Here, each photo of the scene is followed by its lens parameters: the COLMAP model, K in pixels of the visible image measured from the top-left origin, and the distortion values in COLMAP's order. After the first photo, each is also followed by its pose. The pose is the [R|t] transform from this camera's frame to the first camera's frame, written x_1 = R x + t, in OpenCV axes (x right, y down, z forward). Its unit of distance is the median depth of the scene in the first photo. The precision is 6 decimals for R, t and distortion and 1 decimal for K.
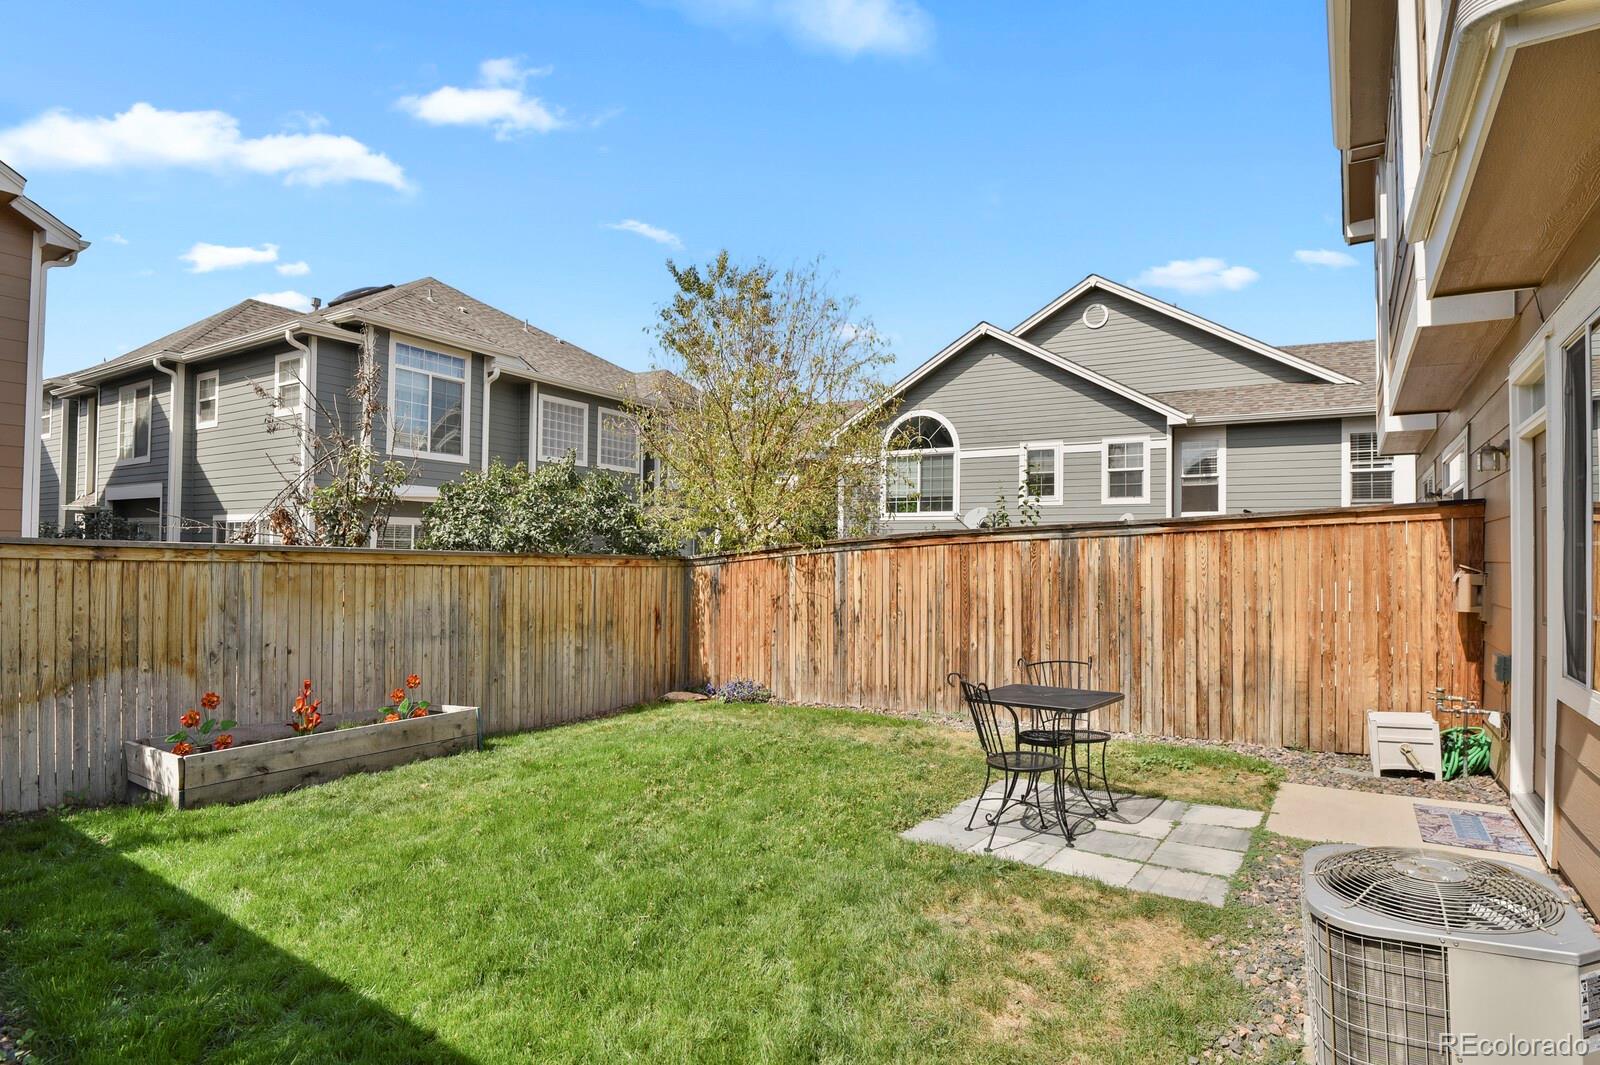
lens RADIAL K [[796.7, 0, 802.0], [0, 796.7, 539.8], [0, 0, 1]] dist [-0.021057, -0.001026]
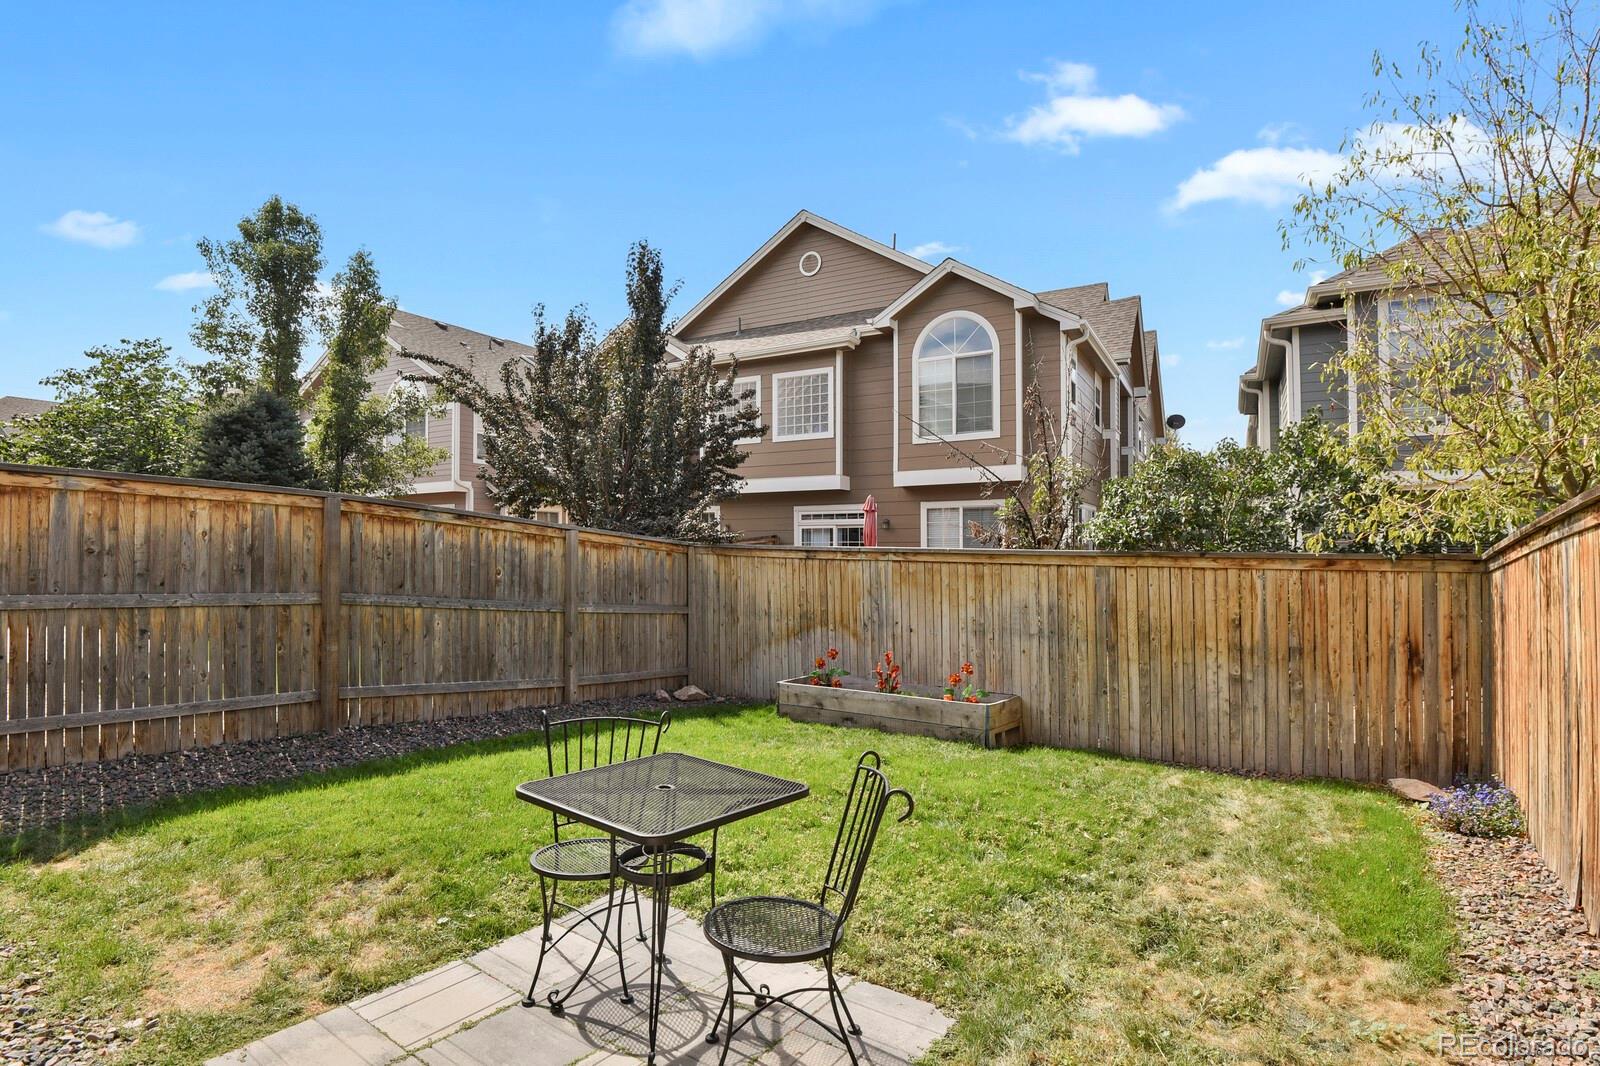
lens RADIAL K [[796.7, 0, 800.1], [0, 796.7, 540.6], [0, 0, 1]] dist [-0.021057, -0.001026]
pose [[0.019647, -0.027496, -0.999429, 0.500016], [0.017306, 0.999481, -0.027158, 0.021742], [0.999657, -0.016762, 0.020112, 0.616905]]
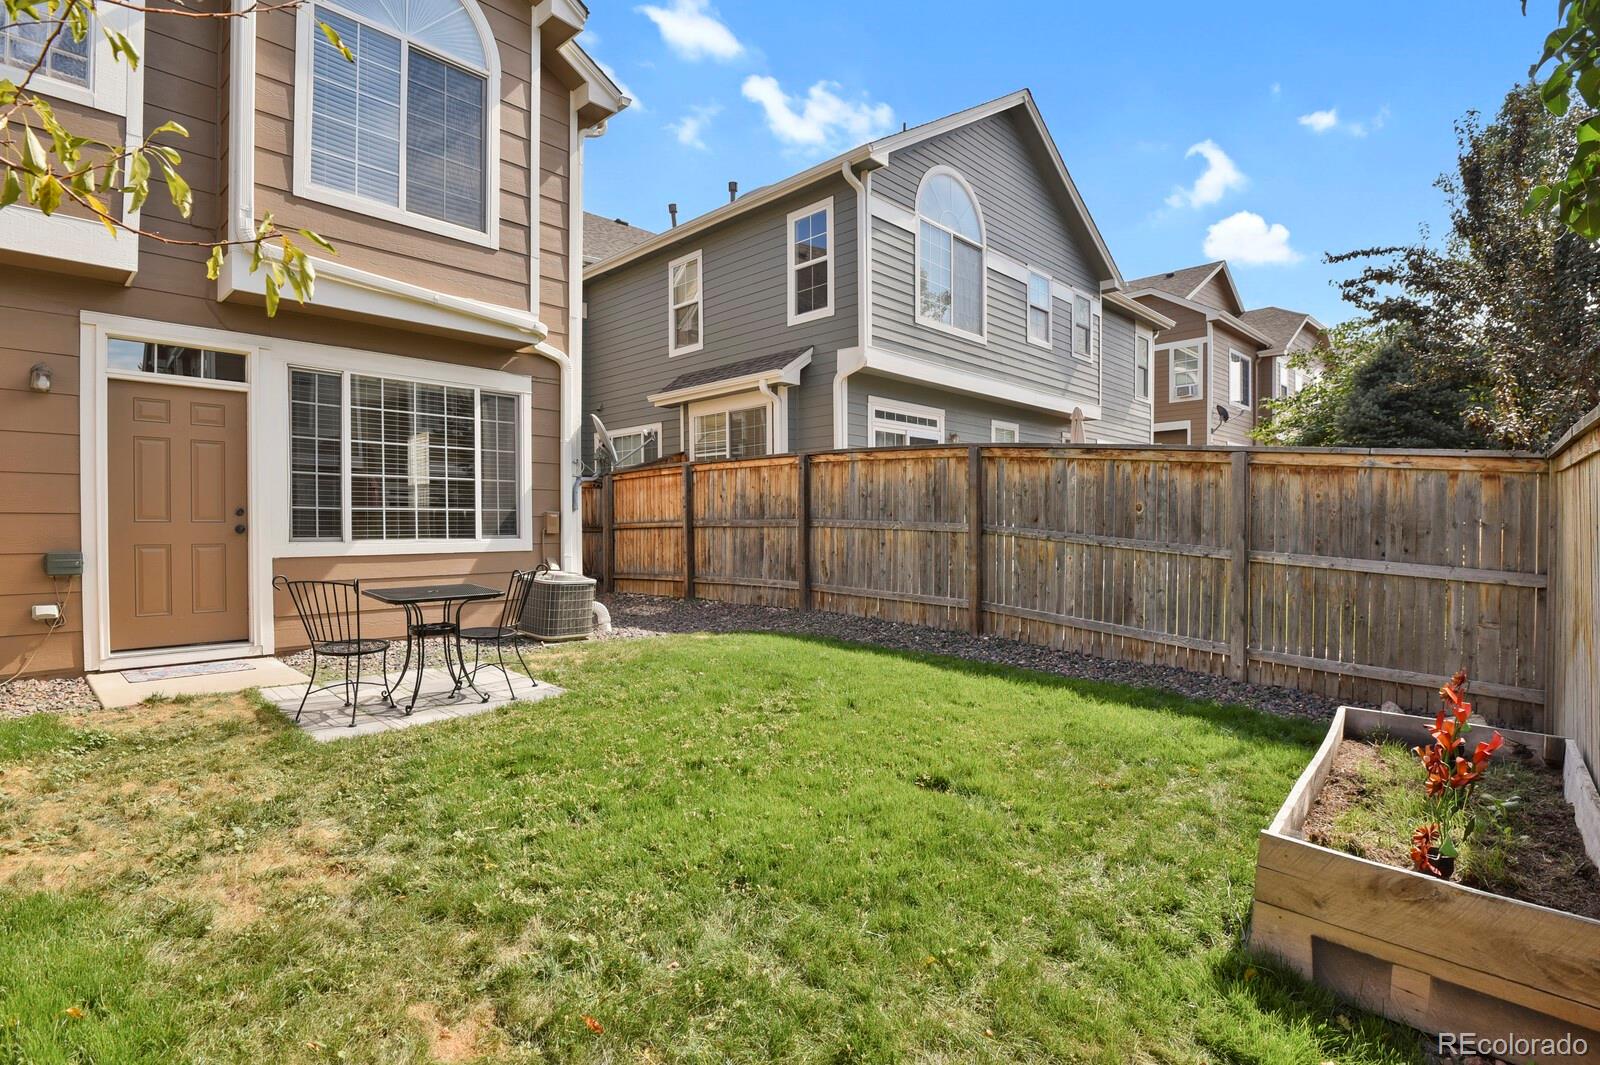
lens RADIAL K [[796.7, 0, 801.6], [0, 796.7, 535.6], [0, 0, 1]] dist [-0.021057, -0.001026]
pose [[-0.991073, -0.012851, 0.132703, -0.257669], [-0.013646, 0.999894, -0.005090, 0.069485], [-0.132623, -0.006855, -0.991143, 1.203983]]
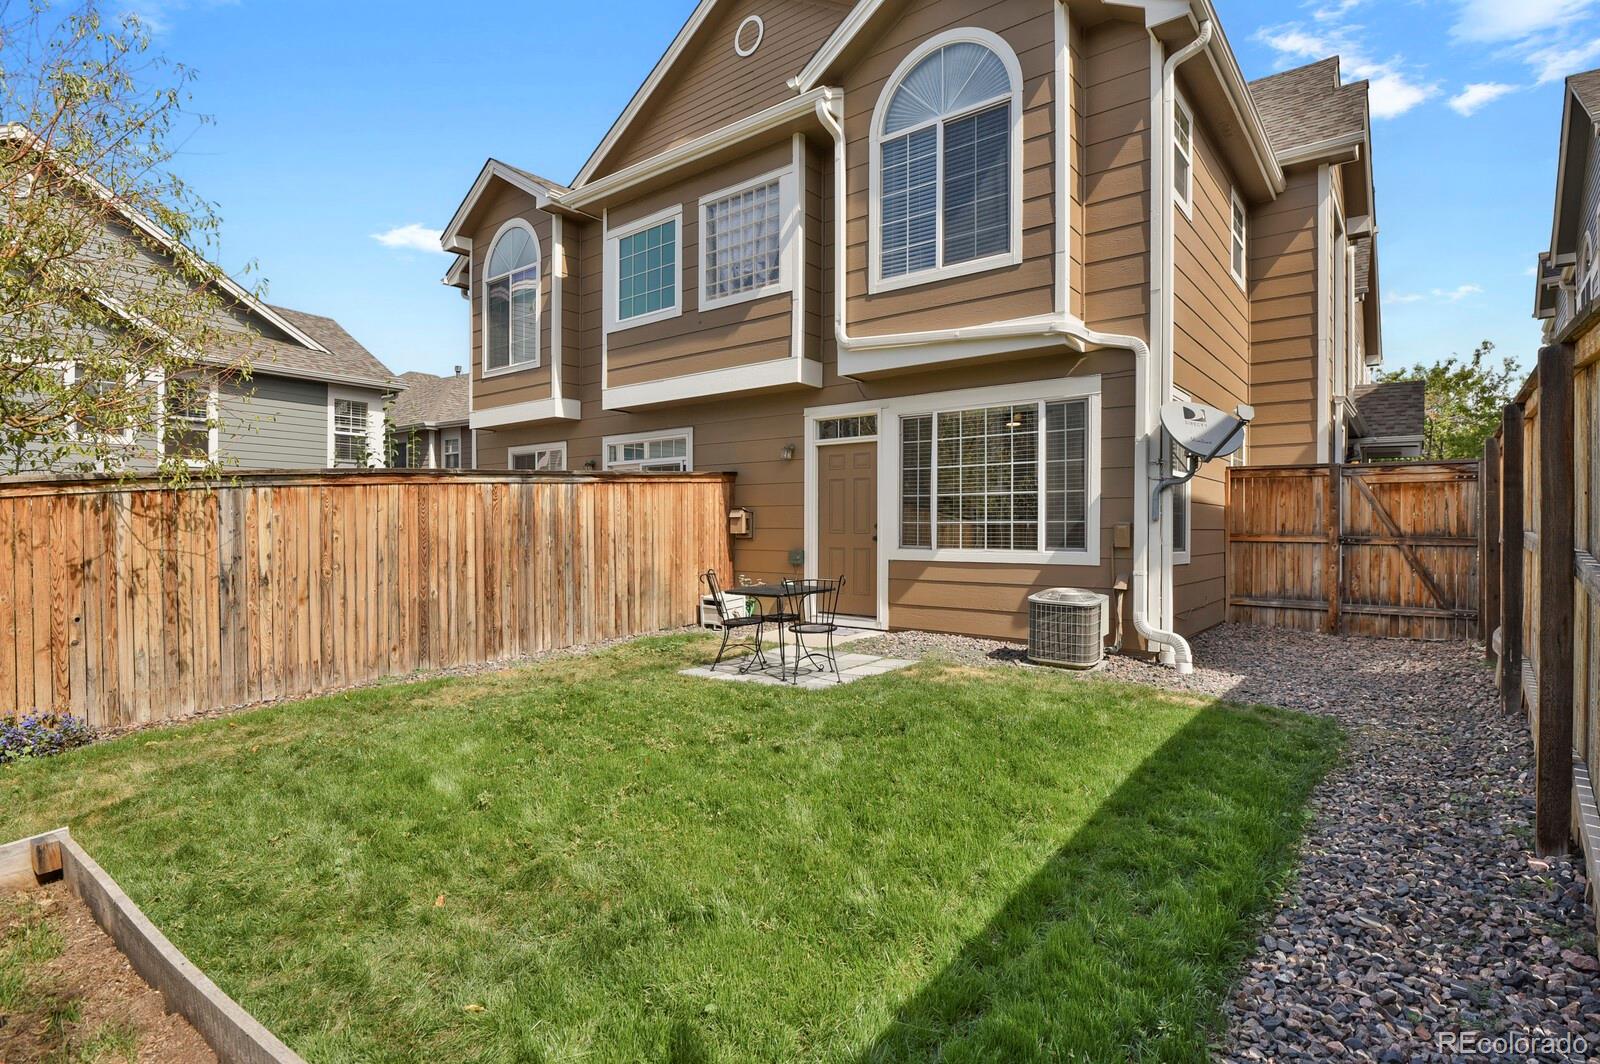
lens RADIAL K [[796.7, 0, 803.9], [0, 796.7, 529.4], [0, 0, 1]] dist [-0.021057, -0.001026]
pose [[0.067022, -0.015140, 0.997637, -0.720789], [-0.016597, 0.999730, 0.016287, 0.037370], [-0.997613, -0.017650, 0.066752, 0.532882]]
